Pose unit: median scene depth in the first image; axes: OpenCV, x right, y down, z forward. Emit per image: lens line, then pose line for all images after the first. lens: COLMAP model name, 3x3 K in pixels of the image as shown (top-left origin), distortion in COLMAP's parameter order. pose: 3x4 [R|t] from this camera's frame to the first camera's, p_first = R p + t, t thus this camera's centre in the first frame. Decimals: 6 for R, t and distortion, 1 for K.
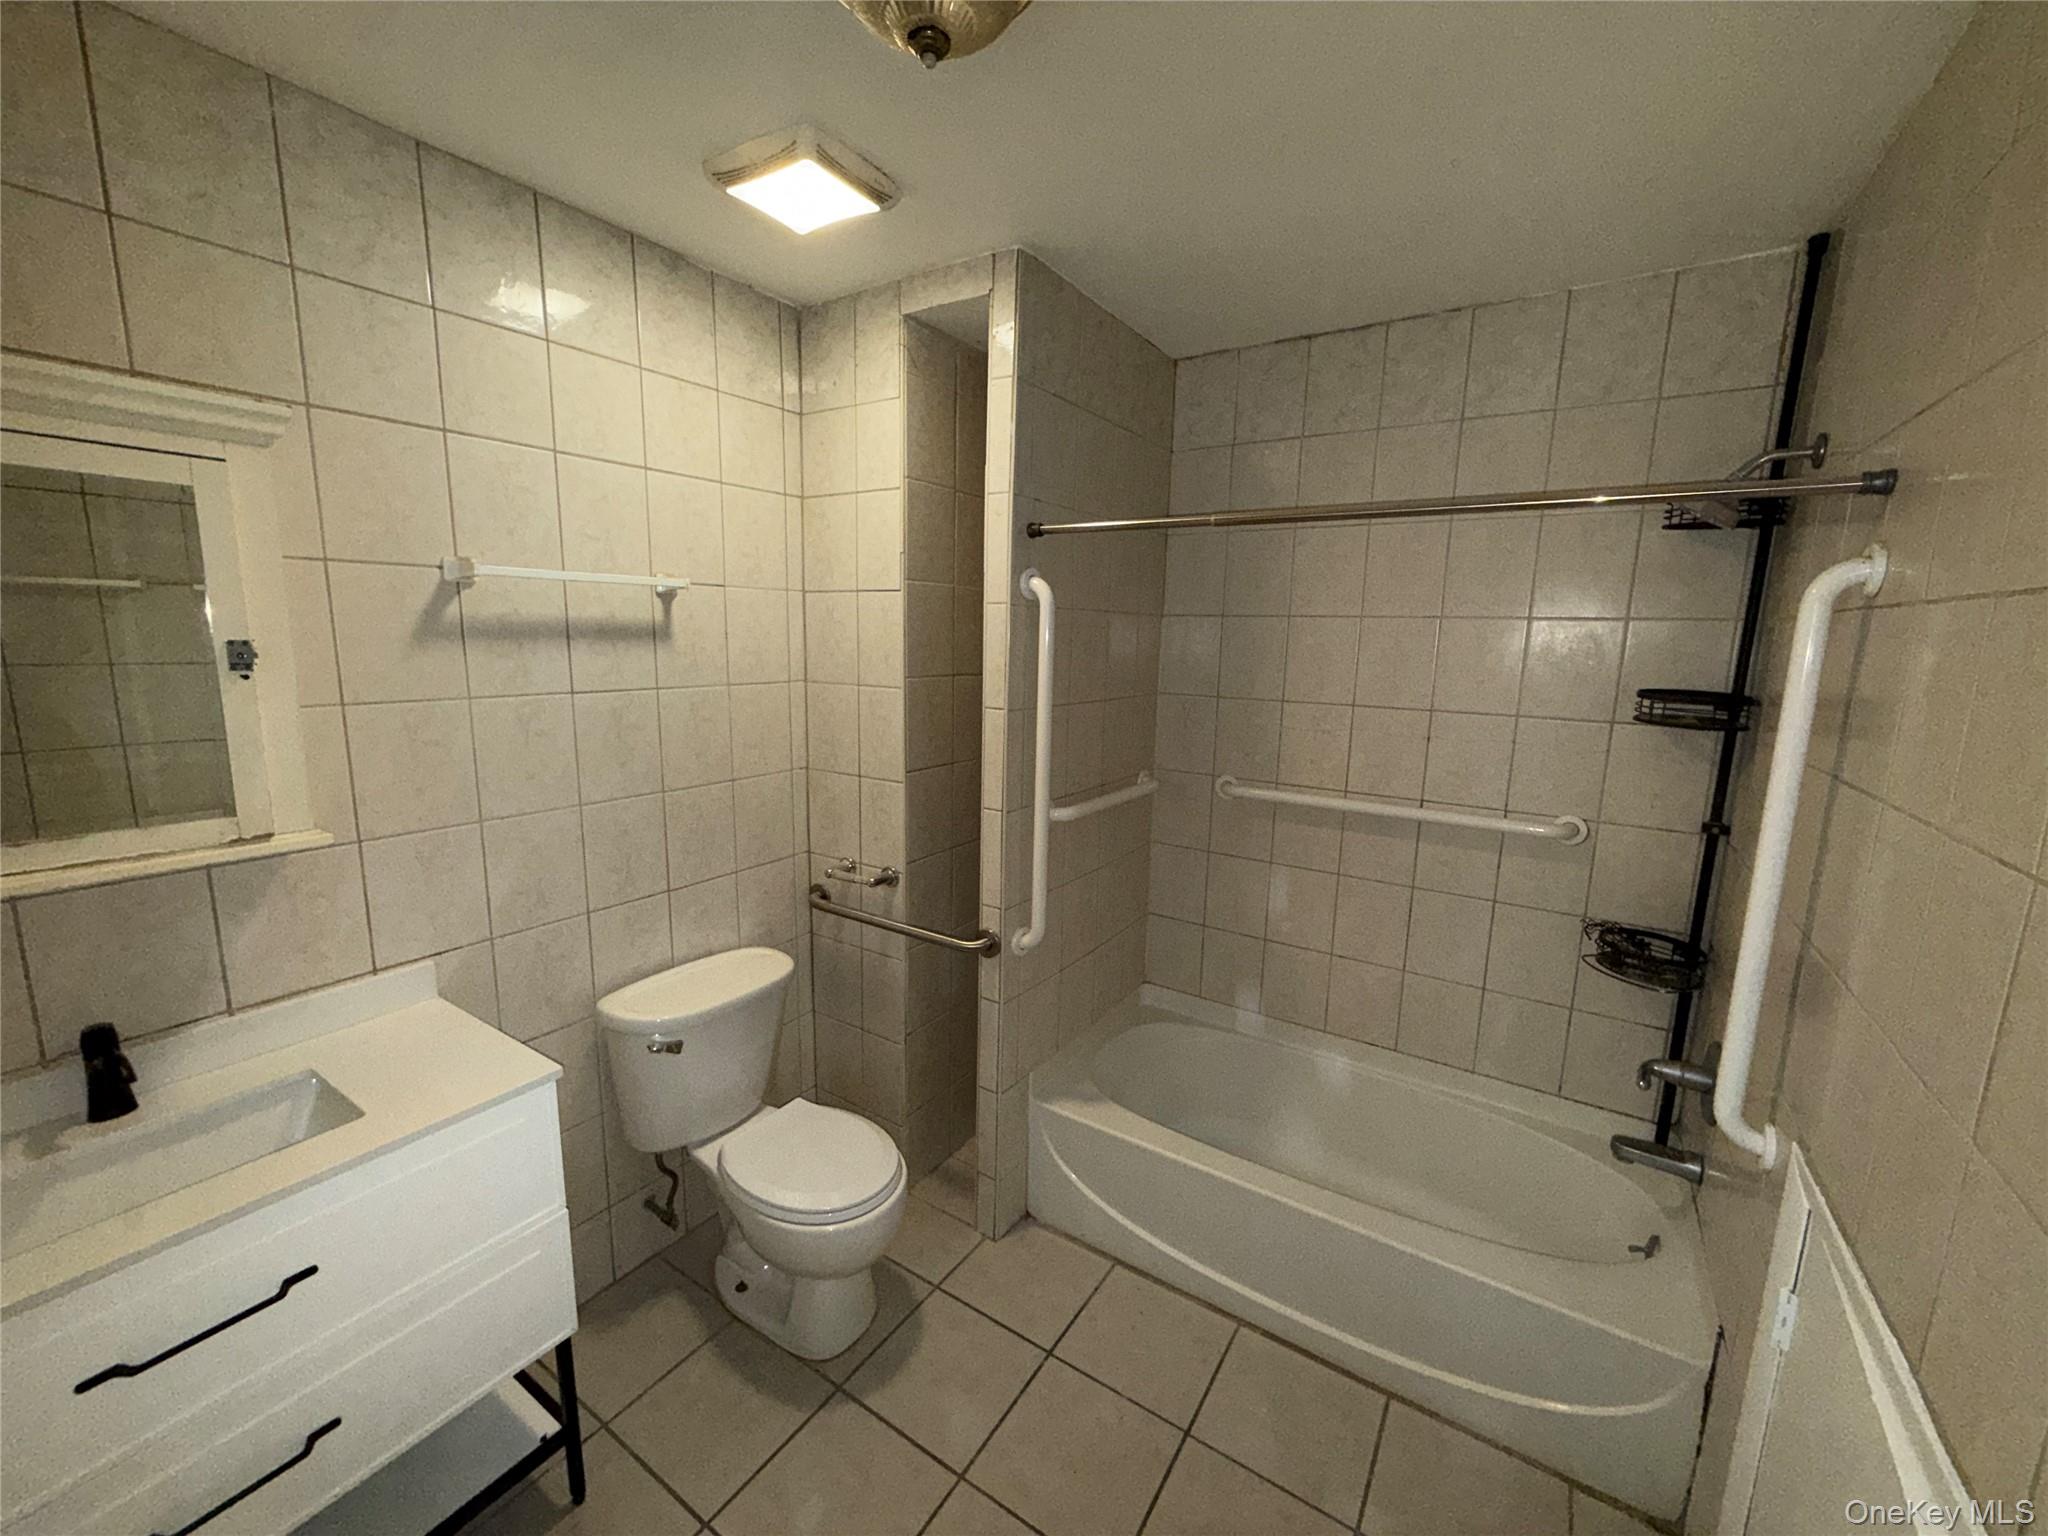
lens RADIAL K [[817.8, 0, 1024.0], [0, 817.8, 771.6], [0, 0, 1]] dist [0.000412, -0.000089]
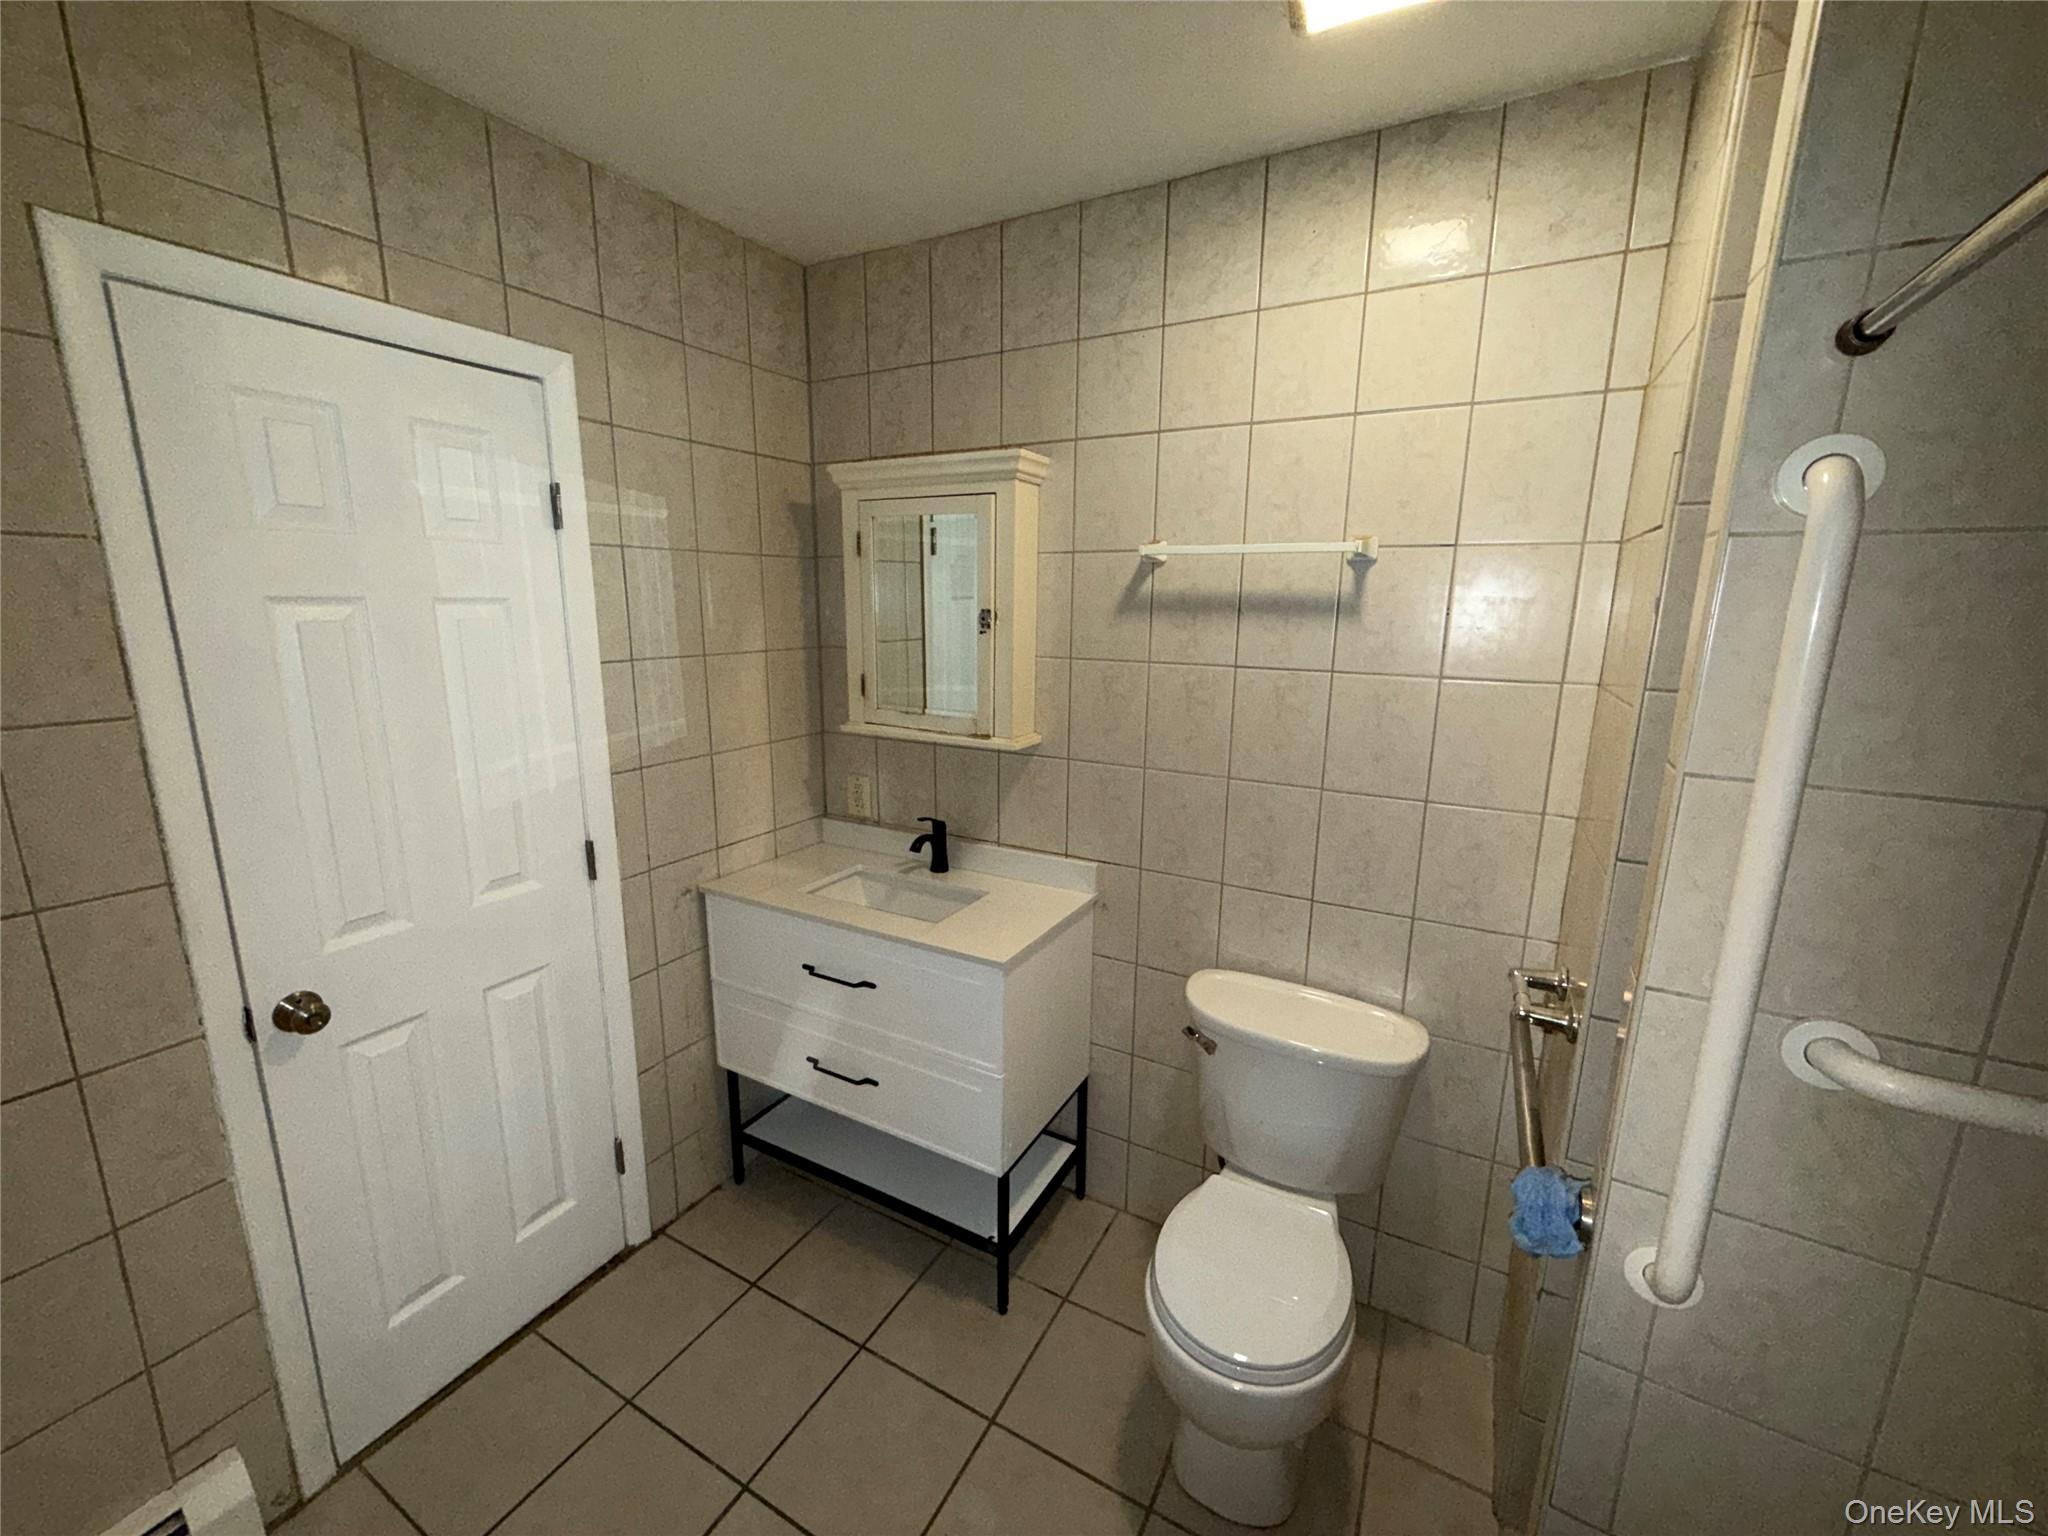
lens RADIAL K [[817.8, 0, 1023.8], [0, 817.8, 767.9], [0, 0, 1]] dist [0.000412, -0.000089]
pose [[0.072542, 0.186048, -0.979859, 0.476289], [-0.177652, 0.969147, 0.170862, -0.109519], [0.981416, 0.161680, 0.103355, 0.715966]]
